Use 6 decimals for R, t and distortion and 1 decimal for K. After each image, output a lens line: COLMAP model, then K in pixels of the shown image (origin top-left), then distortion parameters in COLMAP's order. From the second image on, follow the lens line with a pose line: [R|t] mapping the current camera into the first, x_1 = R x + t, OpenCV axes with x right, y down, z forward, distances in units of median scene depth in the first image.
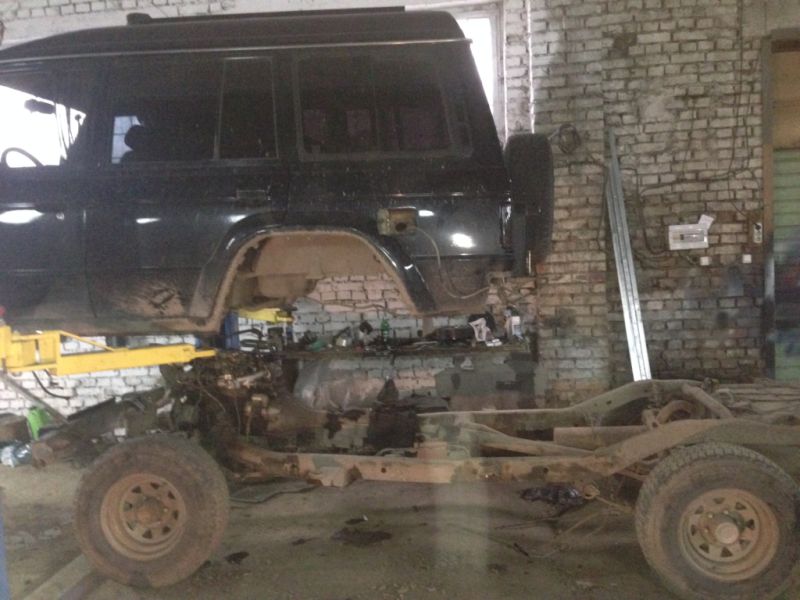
lens RADIAL K [[725.9, 0, 400.3], [0, 725.9, 302.9], [0, 0, 1]] dist [0.114362, -0.152642]
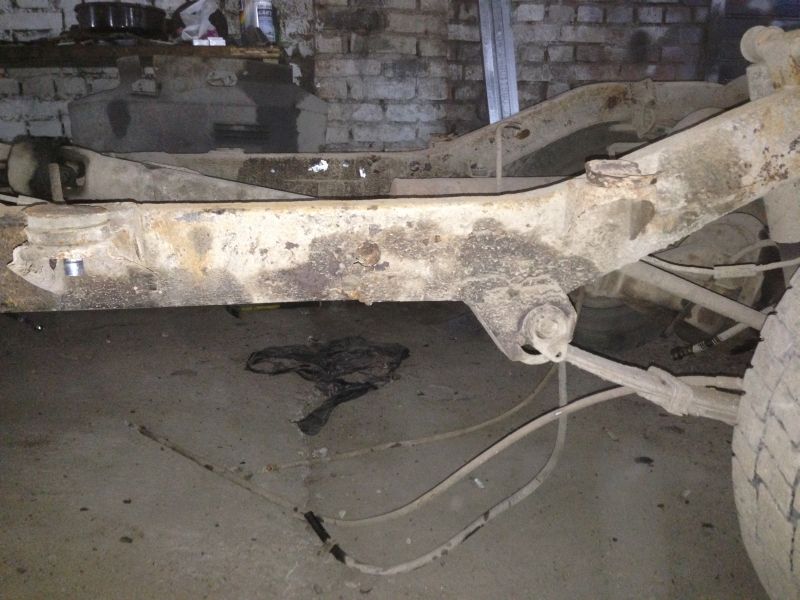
lens RADIAL K [[725.9, 0, 408.3], [0, 725.9, 299.9], [0, 0, 1]] dist [0.114362, -0.152642]
pose [[0.967550, -0.011350, 0.252426, 0.124804], [-0.030883, 0.986189, 0.162718, 0.129534], [-0.250786, -0.165233, 0.953837, 0.485826]]
